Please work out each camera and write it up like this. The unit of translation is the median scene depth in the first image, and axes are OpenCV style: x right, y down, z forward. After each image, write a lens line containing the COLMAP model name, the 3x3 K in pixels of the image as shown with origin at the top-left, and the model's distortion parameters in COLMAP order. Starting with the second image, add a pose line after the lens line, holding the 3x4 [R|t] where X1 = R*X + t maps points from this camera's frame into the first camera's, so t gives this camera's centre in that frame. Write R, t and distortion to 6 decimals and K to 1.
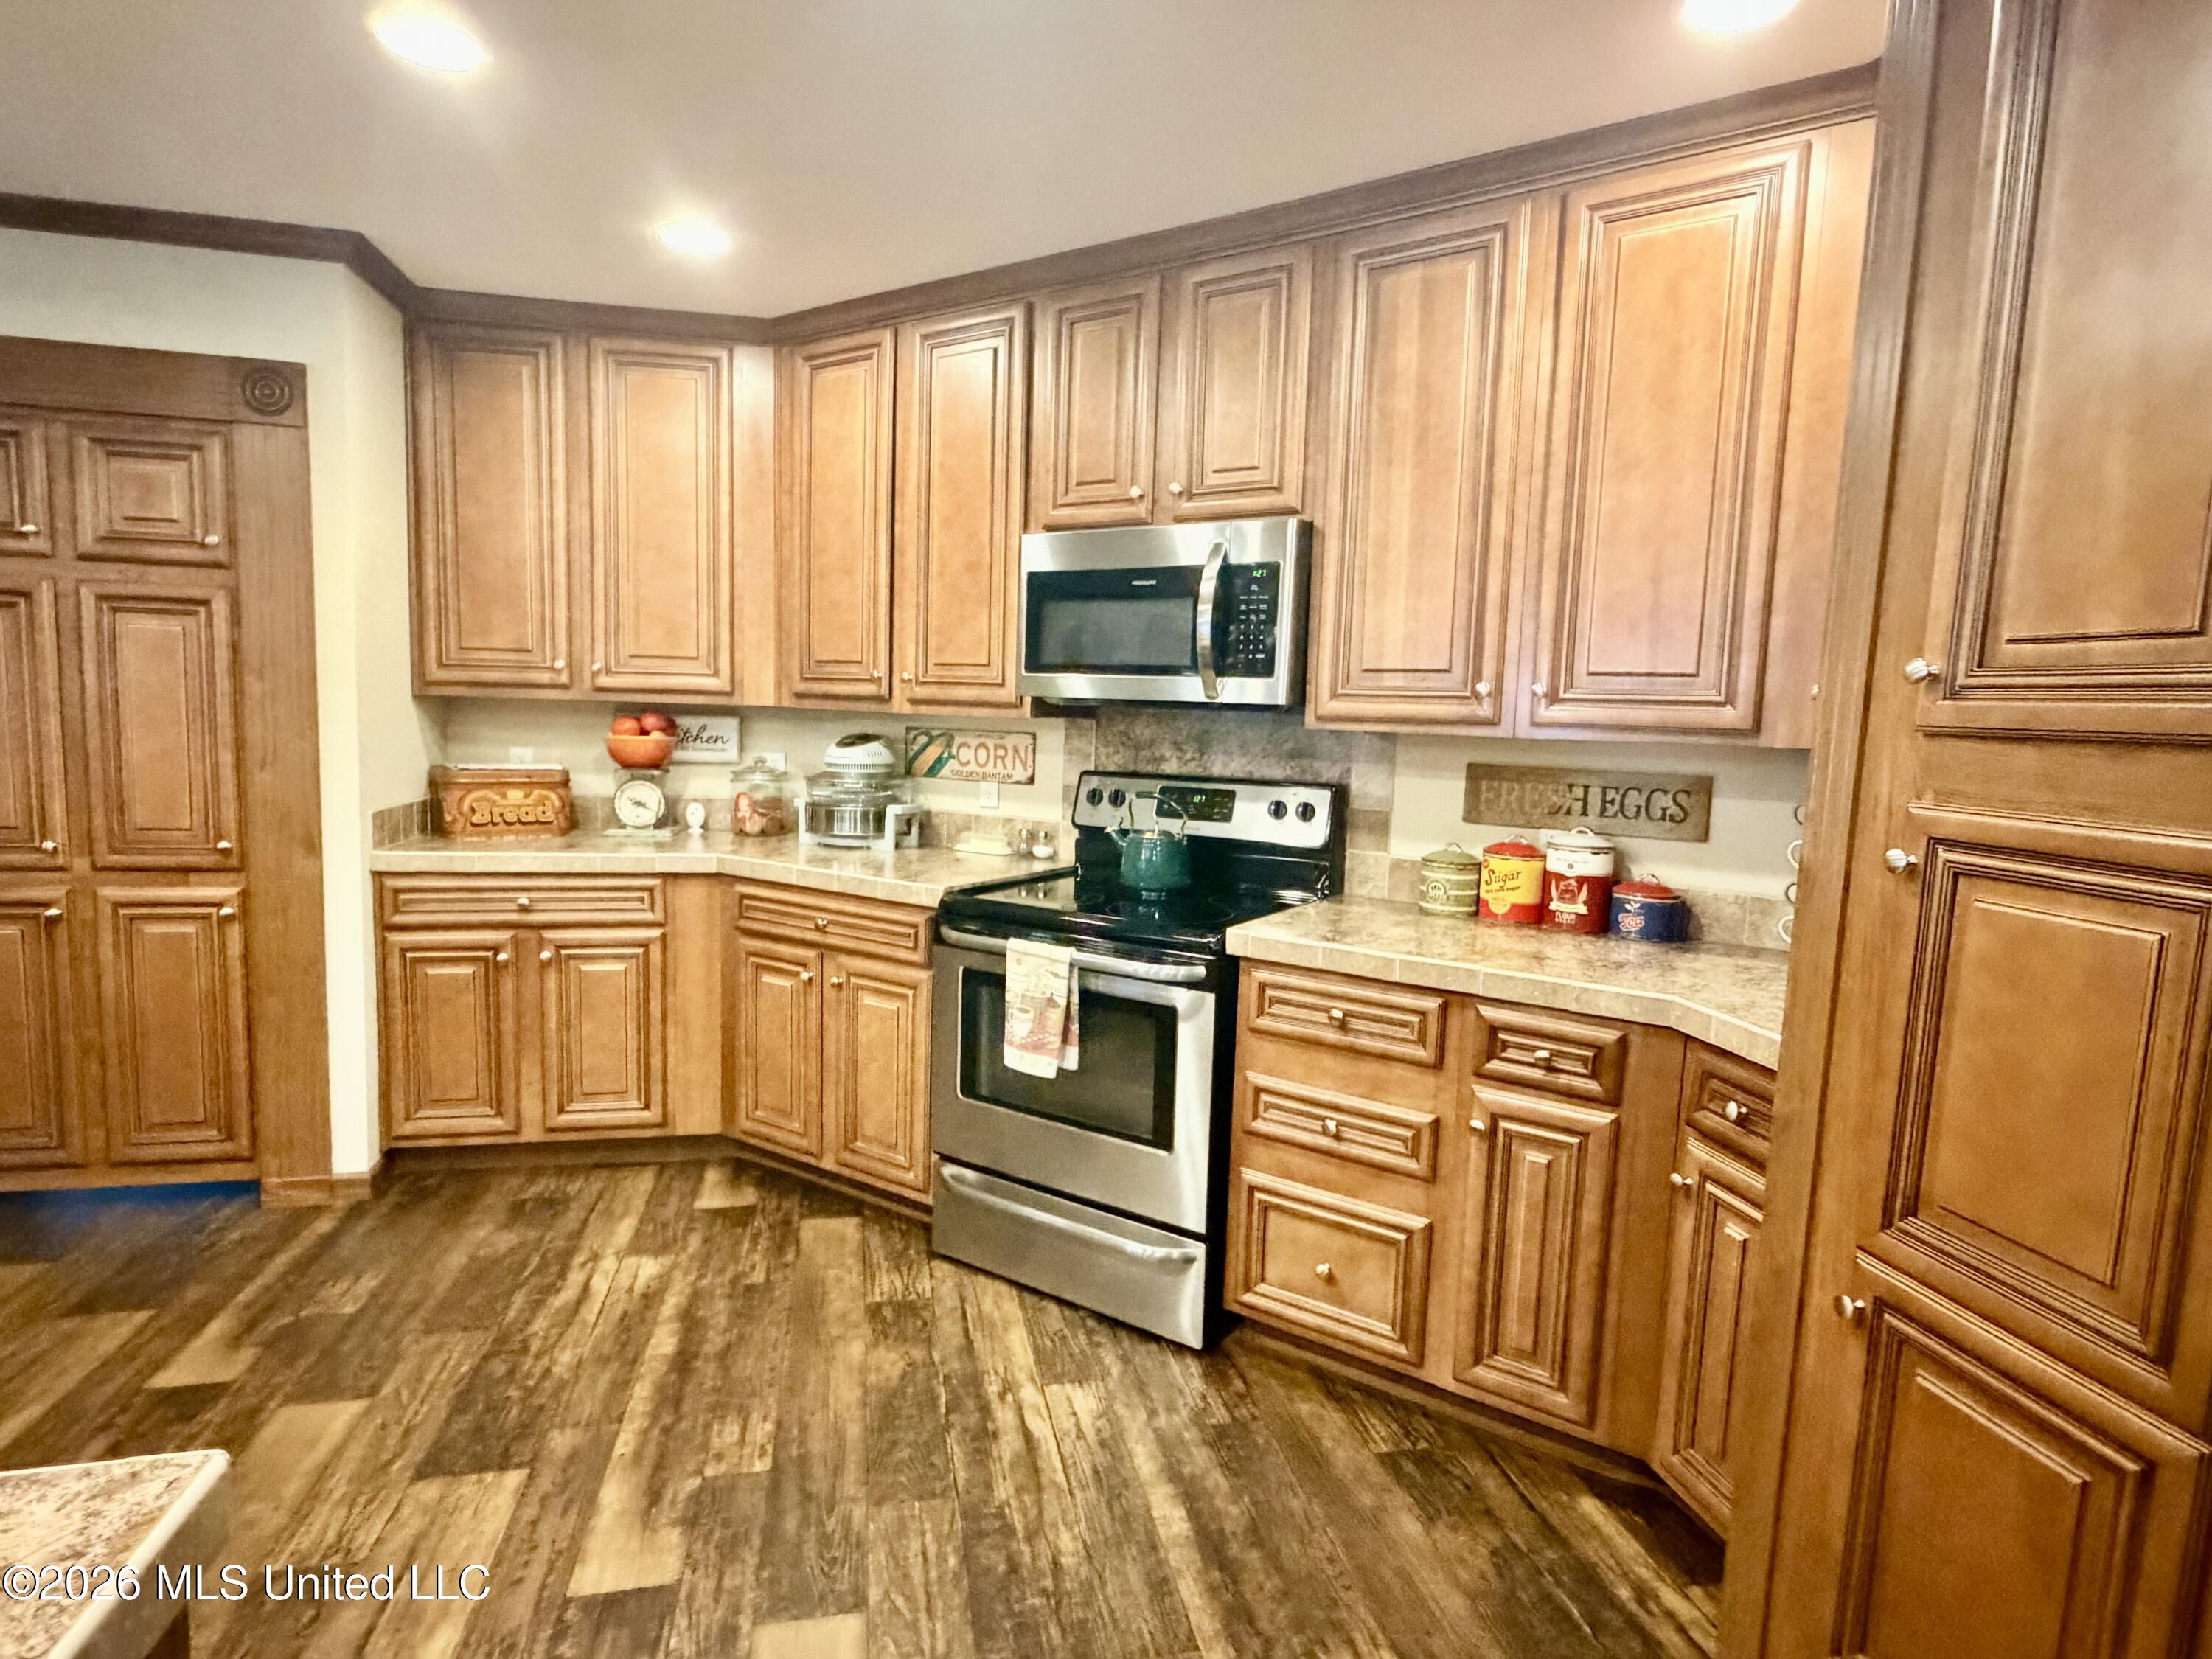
lens RADIAL K [[1159.6, 0, 1096.6], [0, 1159.6, 830.4], [0, 0, 1]] dist [-0.000201, -0.001732]
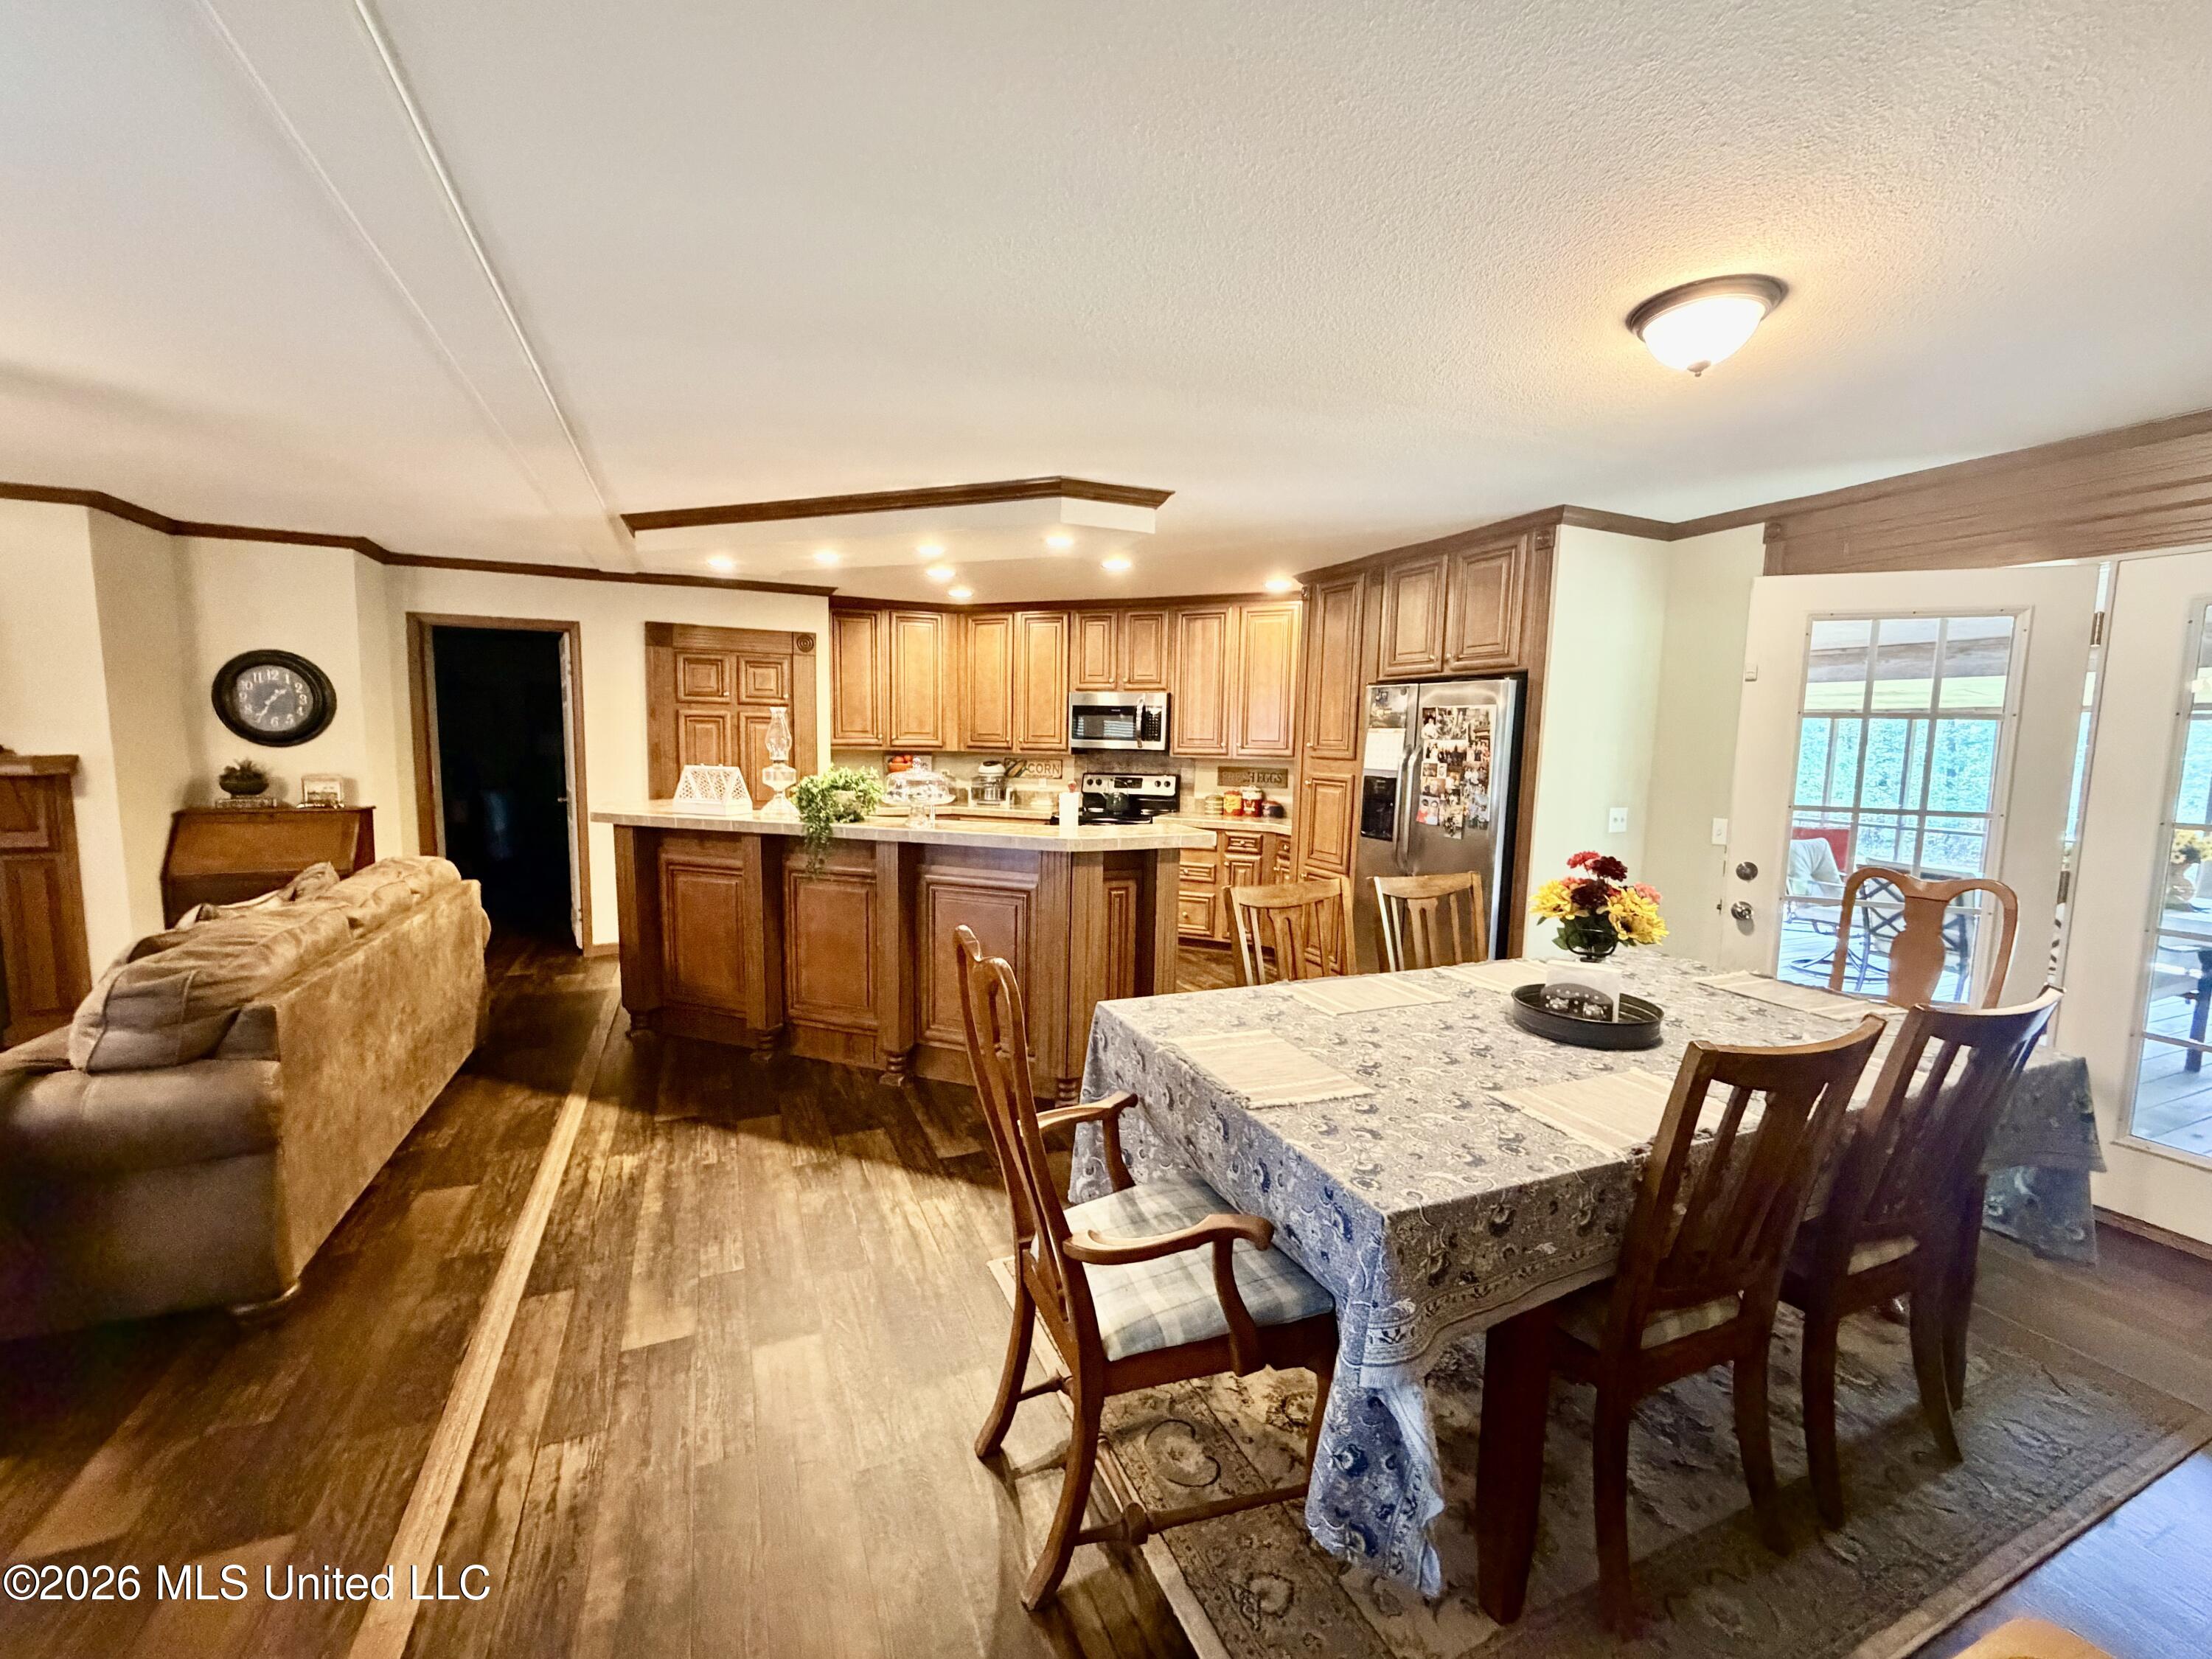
lens RADIAL K [[883.0, 0, 1096.9], [0, 883.0, 840.5], [0, 0, 1]] dist [-0.001102, 0.000646]
pose [[0.979253, -0.037590, 0.199125, -0.425325], [0.034862, 0.999244, 0.017189, 0.077619], [-0.199621, -0.009891, 0.979823, -1.123266]]
